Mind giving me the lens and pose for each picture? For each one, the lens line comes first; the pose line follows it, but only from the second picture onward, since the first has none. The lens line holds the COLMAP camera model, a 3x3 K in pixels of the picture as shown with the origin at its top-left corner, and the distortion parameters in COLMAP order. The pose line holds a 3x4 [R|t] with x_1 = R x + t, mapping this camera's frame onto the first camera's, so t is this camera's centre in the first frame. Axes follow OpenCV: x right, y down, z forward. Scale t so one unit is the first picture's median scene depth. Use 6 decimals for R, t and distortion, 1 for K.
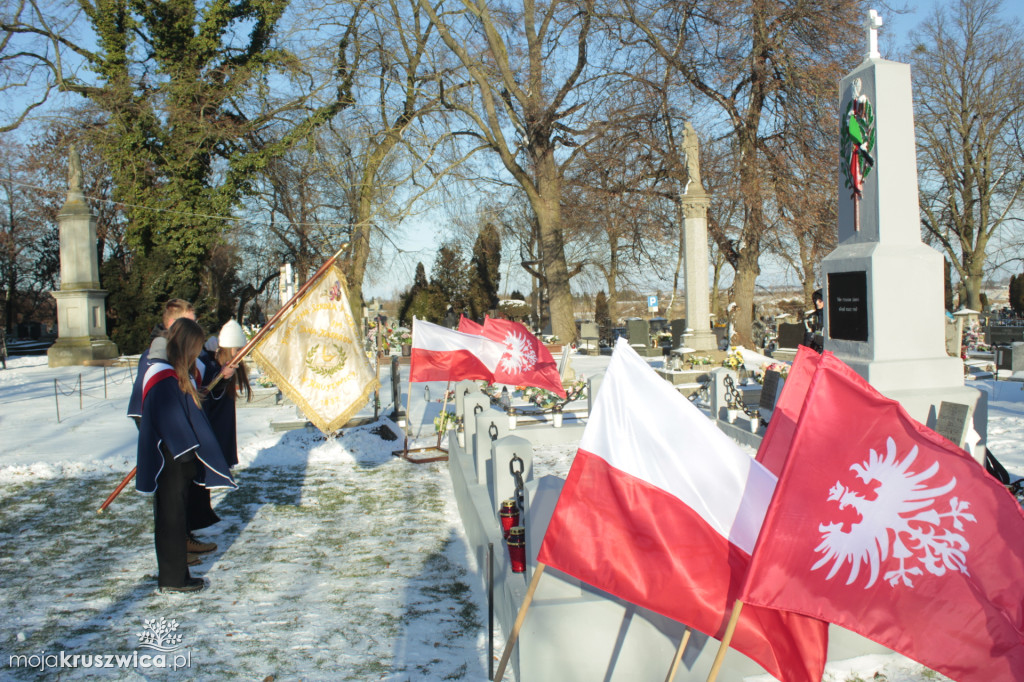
lens RADIAL K [[975.8, 0, 512.0], [0, 975.8, 335.2], [0, 0, 1]] dist [-0.066326, 0.000000]
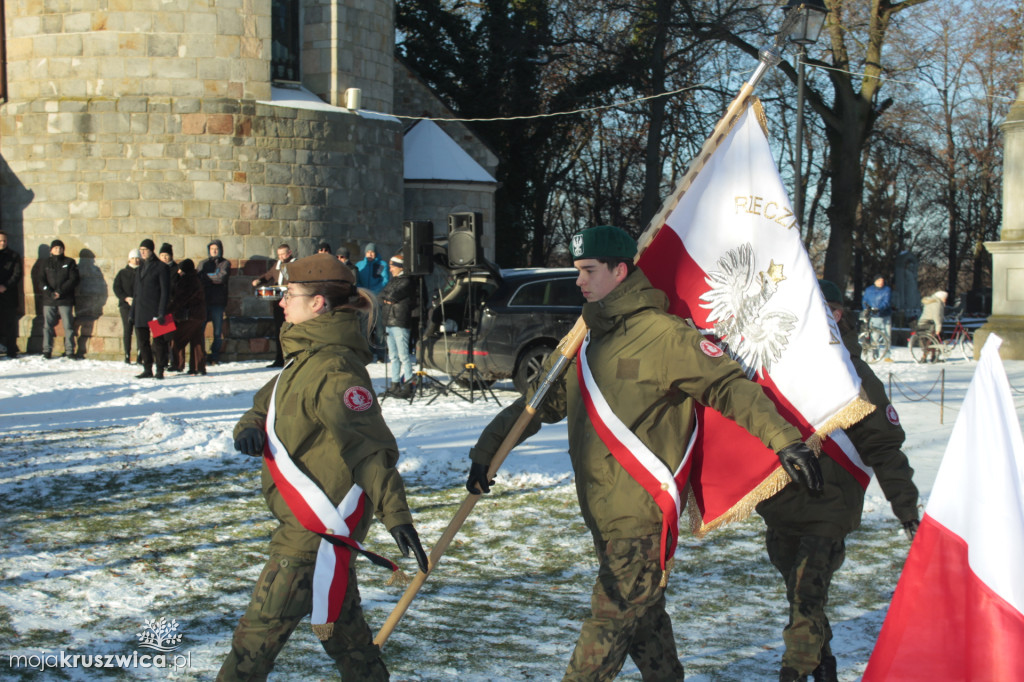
lens RADIAL K [[1621.4, 0, 496.5], [0, 1621.4, 330.9], [0, 0, 1]] dist [-0.004944, 0.000000]
pose [[0.699618, 0.061269, -0.711885, 0.093121], [-0.056197, 0.997949, 0.030661, -0.001873], [0.712303, 0.018554, 0.701626, 0.015513]]
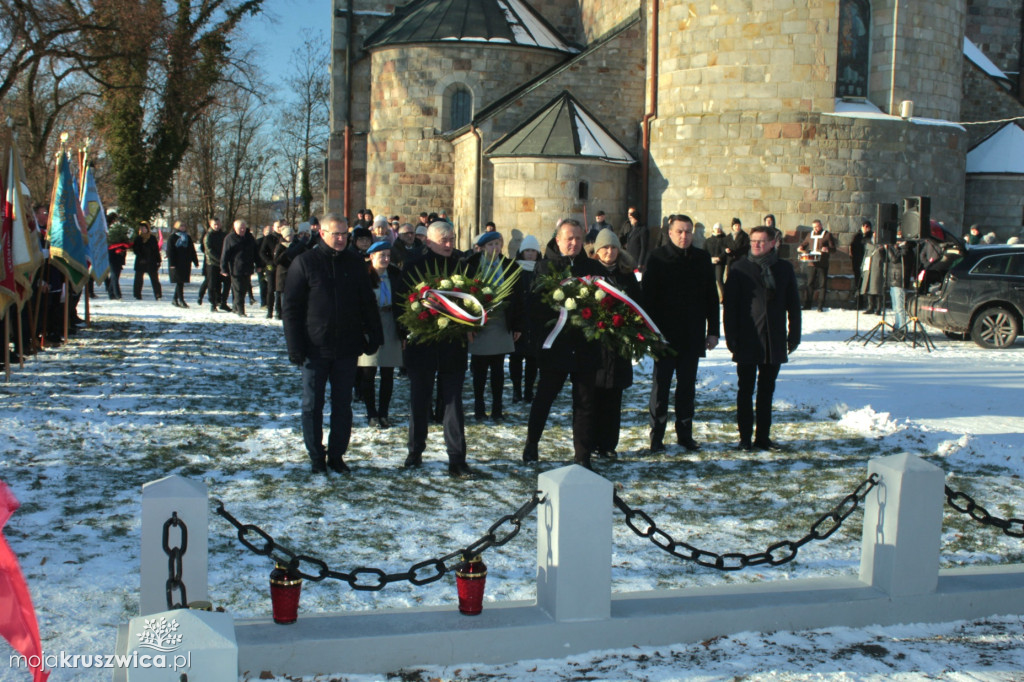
lens RADIAL K [[1167.7, 0, 507.5], [0, 1167.7, 321.6], [0, 0, 1]] dist [-0.080337, 0.000000]
pose [[0.162216, 0.115289, -0.979997, 0.203173], [-0.076670, 0.991621, 0.103966, -0.016280], [0.983772, 0.058272, 0.169696, 0.254136]]
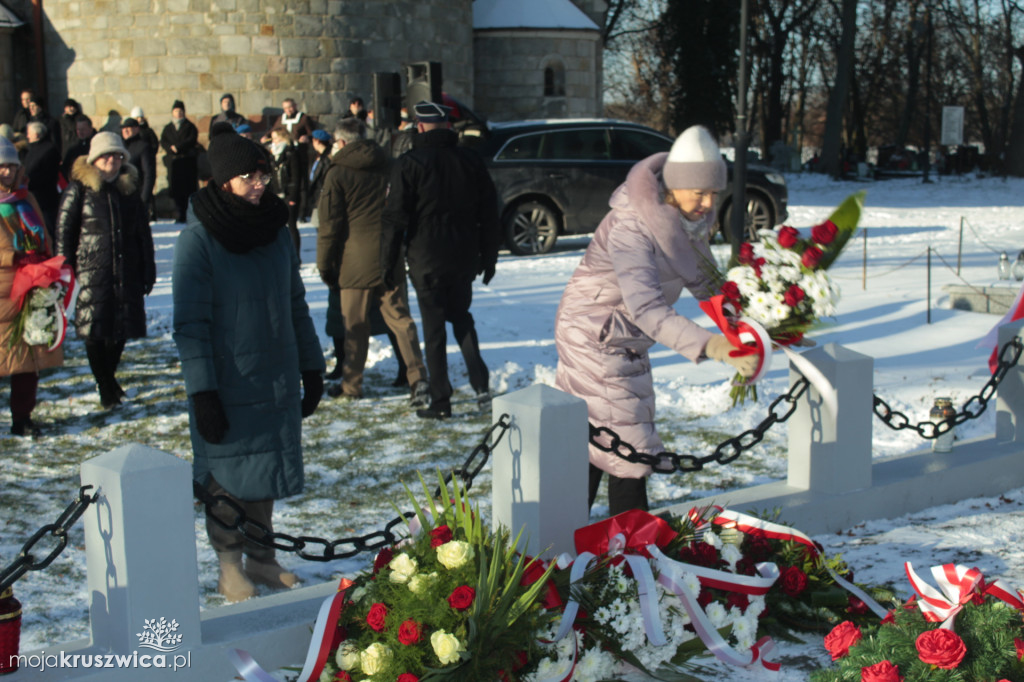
lens RADIAL K [[1621.4, 0, 505.0], [0, 1621.4, 327.9], [0, 0, 1]] dist [-0.004944, 0.000000]
pose [[0.542464, 0.132005, -0.829643, 0.202390], [-0.042845, 0.990639, 0.129607, -0.014411], [0.838986, -0.034761, 0.543042, 0.228955]]
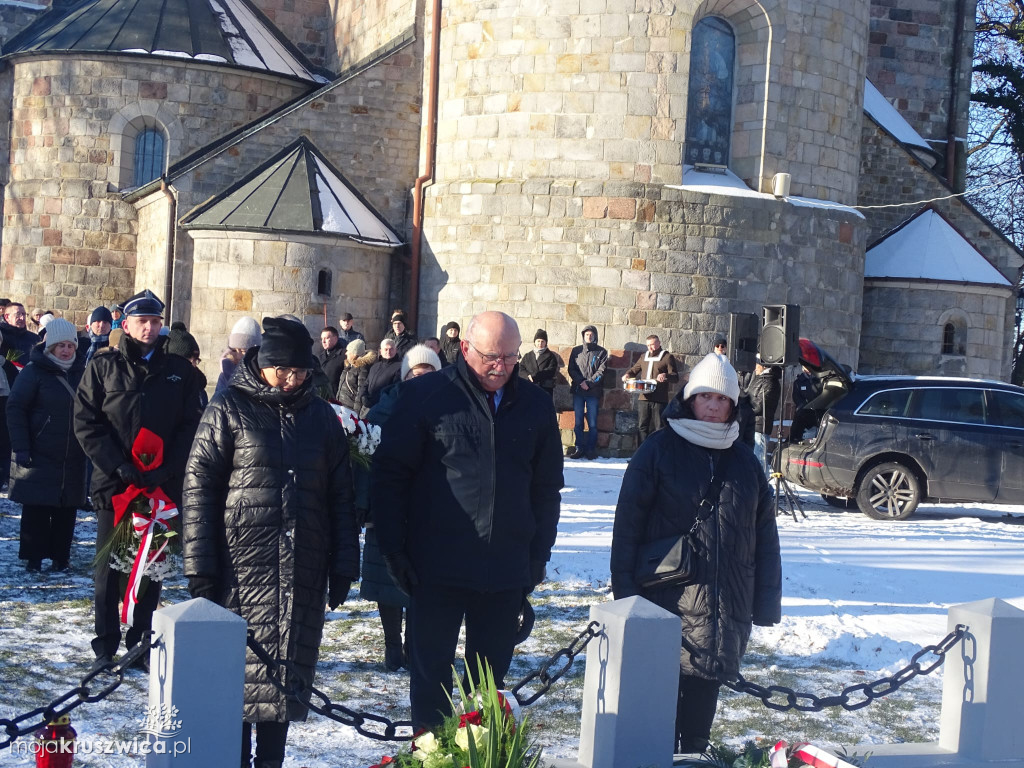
lens RADIAL K [[1746.8, 0, 516.5], [0, 1746.8, 381.7], [0, 0, 1]] dist [0.047273, 0.000000]
pose [[0.317262, 0.063216, -0.946229, 0.246918], [-0.113087, 0.993178, 0.028436, -0.011870], [0.941571, 0.097984, 0.322246, 0.263131]]
